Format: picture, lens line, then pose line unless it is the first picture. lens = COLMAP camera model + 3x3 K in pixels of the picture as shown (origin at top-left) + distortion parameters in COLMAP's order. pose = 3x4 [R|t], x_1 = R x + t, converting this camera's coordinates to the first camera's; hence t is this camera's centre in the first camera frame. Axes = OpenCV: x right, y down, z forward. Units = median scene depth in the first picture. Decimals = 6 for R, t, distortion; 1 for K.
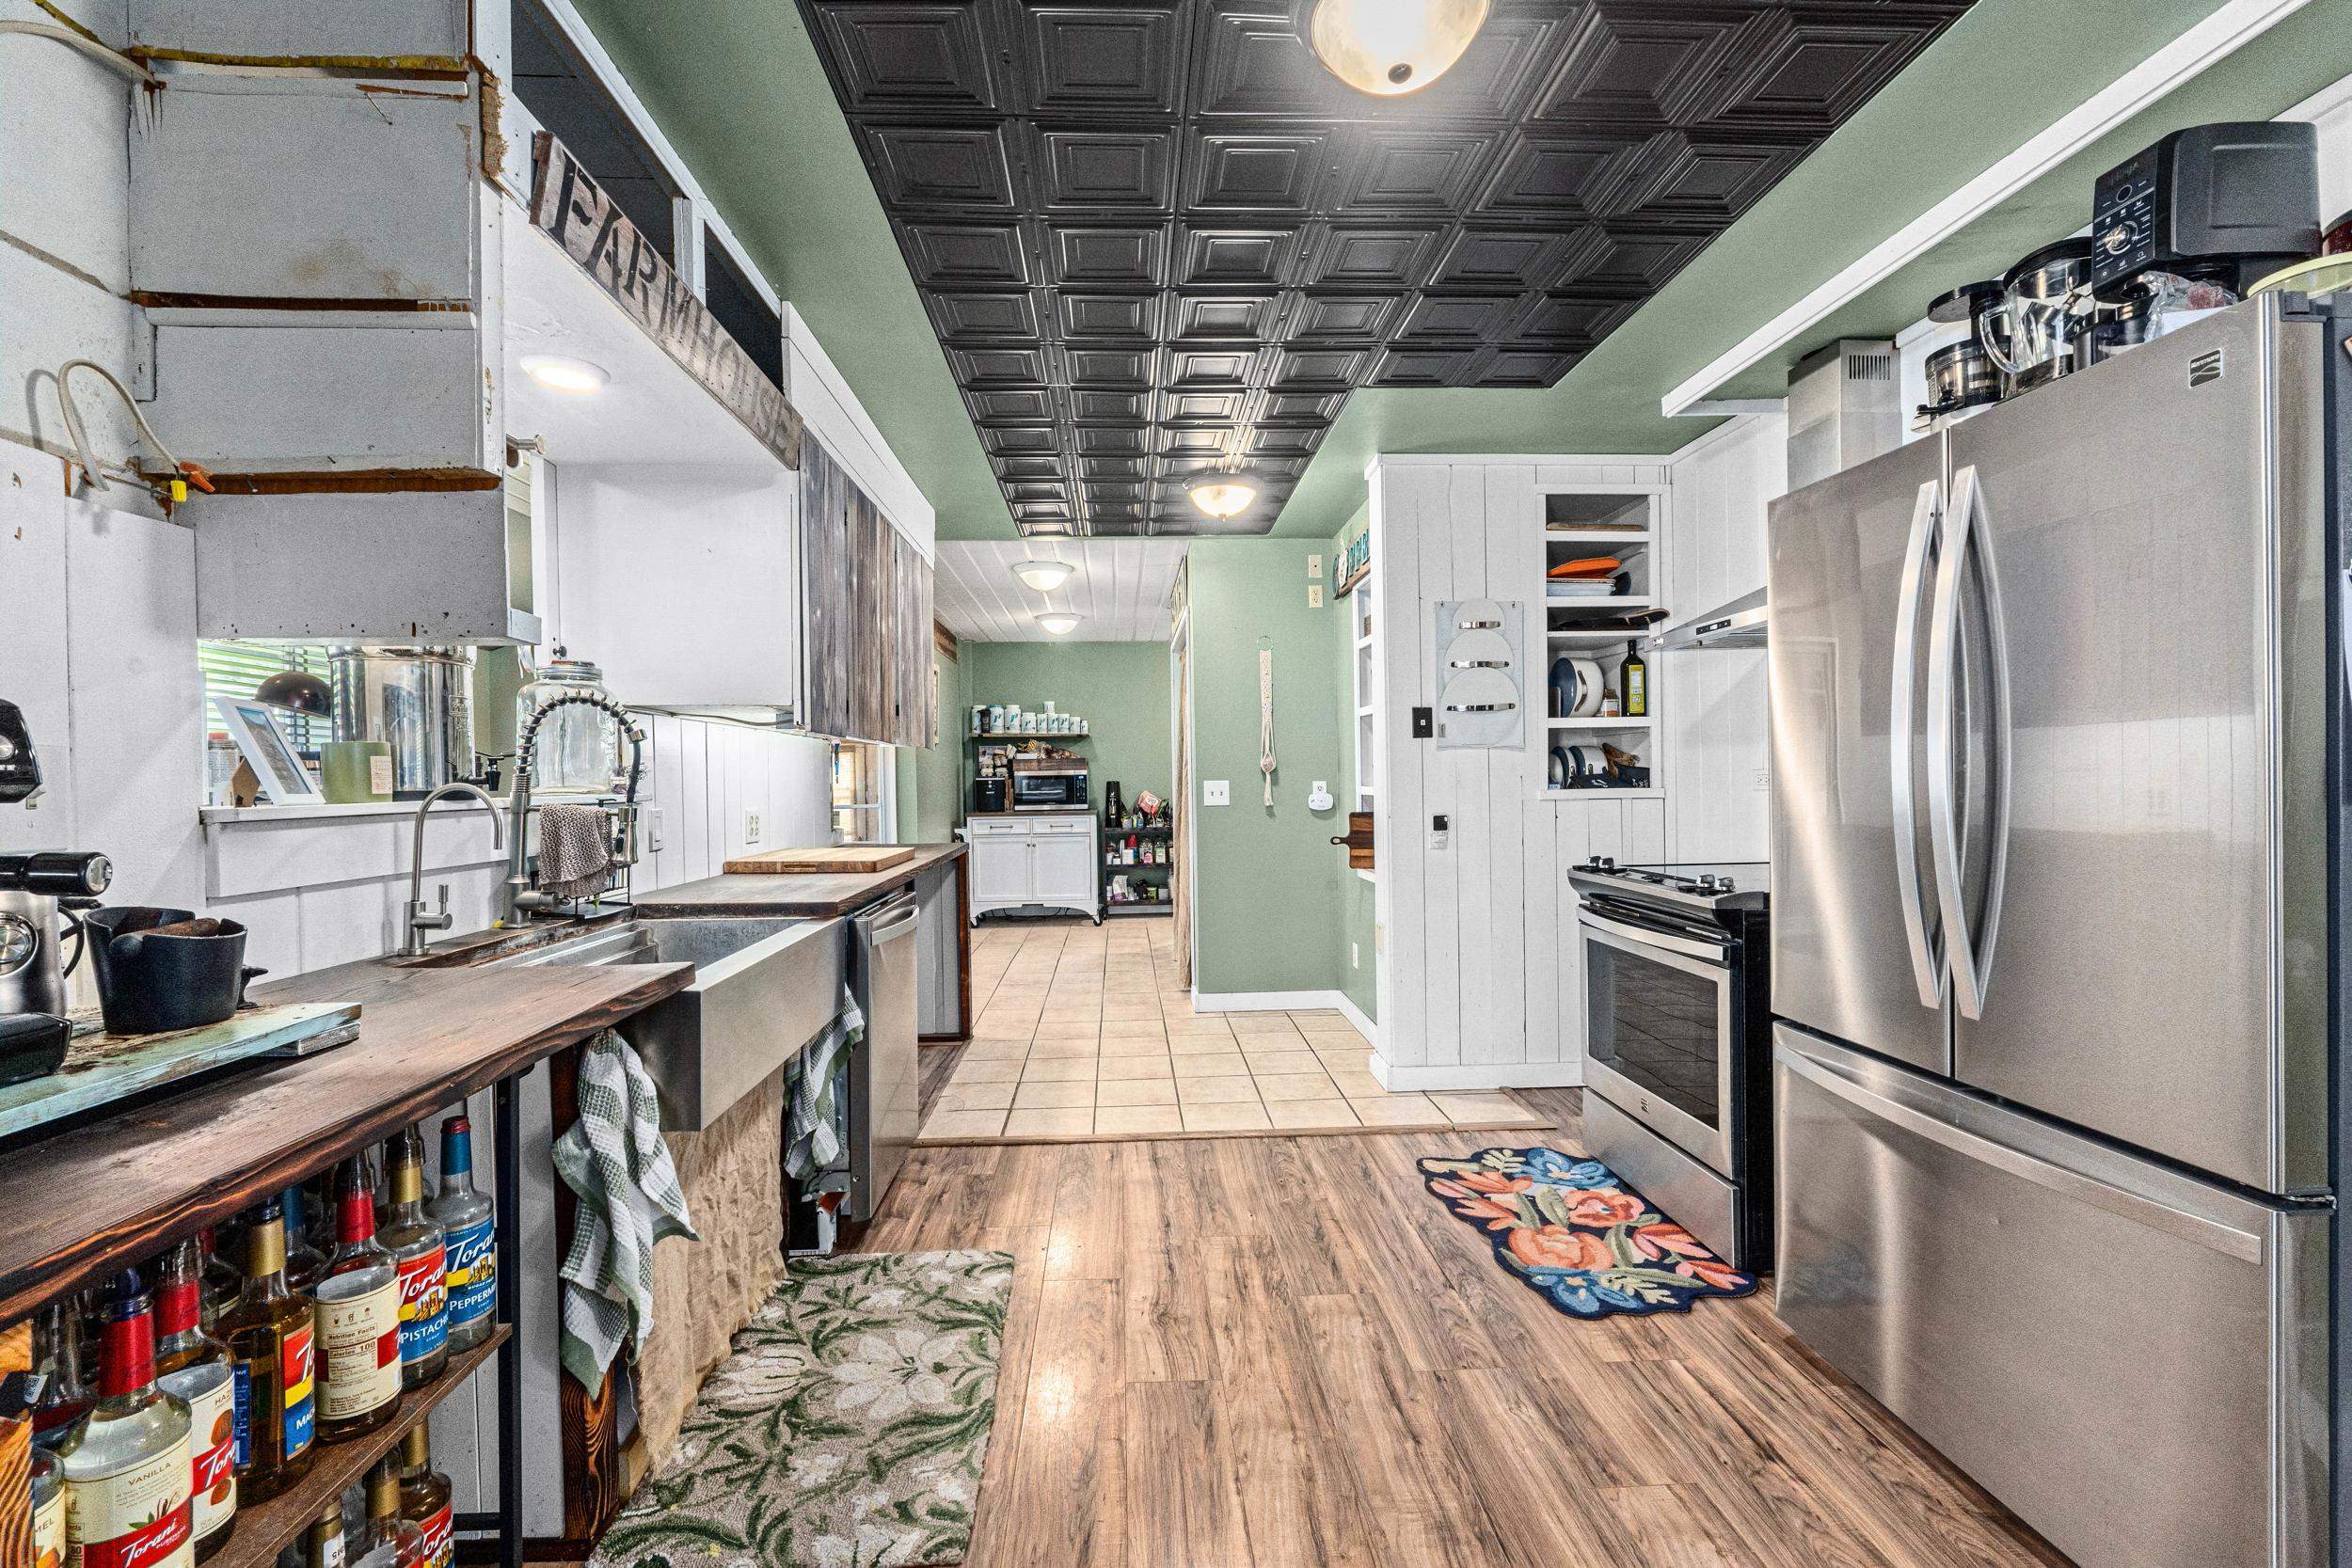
lens RADIAL K [[982.9, 0, 1163.7], [0, 982.9, 783.5], [0, 0, 1]] dist [-0.006149, -0.000356]
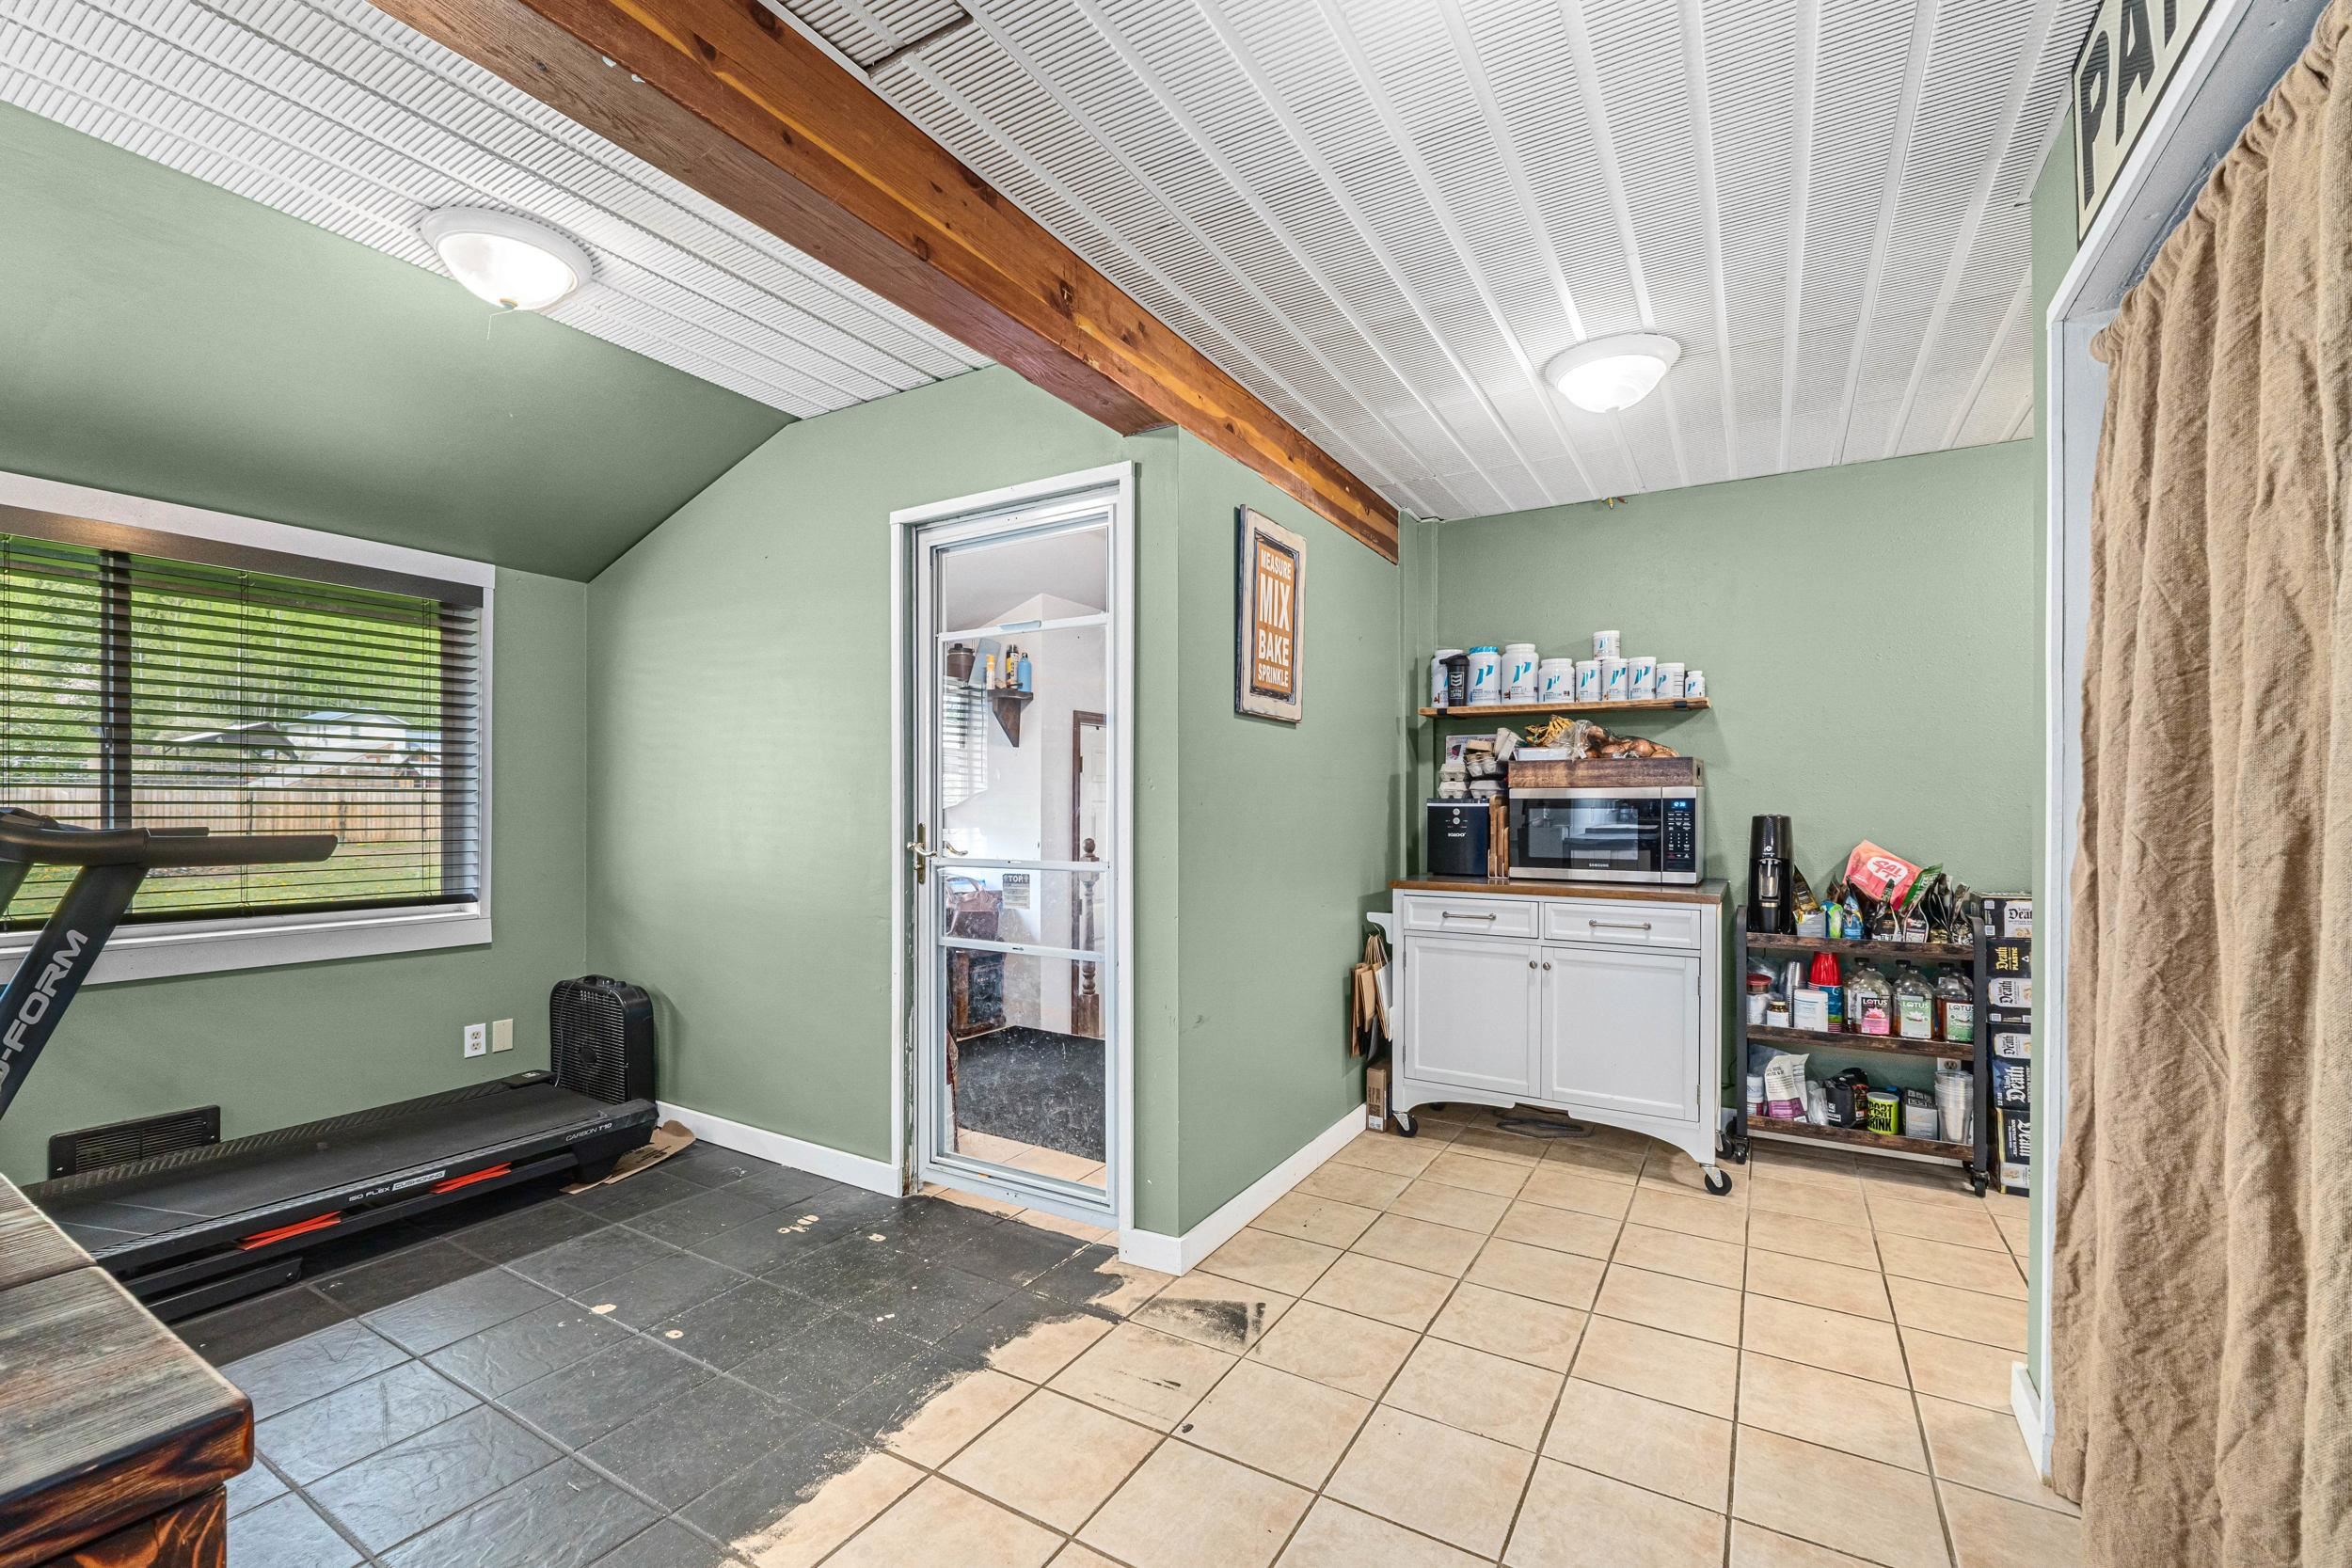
lens RADIAL K [[982.9, 0, 1173.9], [0, 982.9, 809.1], [0, 0, 1]] dist [-0.006149, -0.000356]
pose [[0.829607, 0.019845, -0.557994, -0.094538], [-0.016874, 0.999803, 0.010470, -0.015409], [0.558092, 0.000730, 0.829779, 1.645091]]
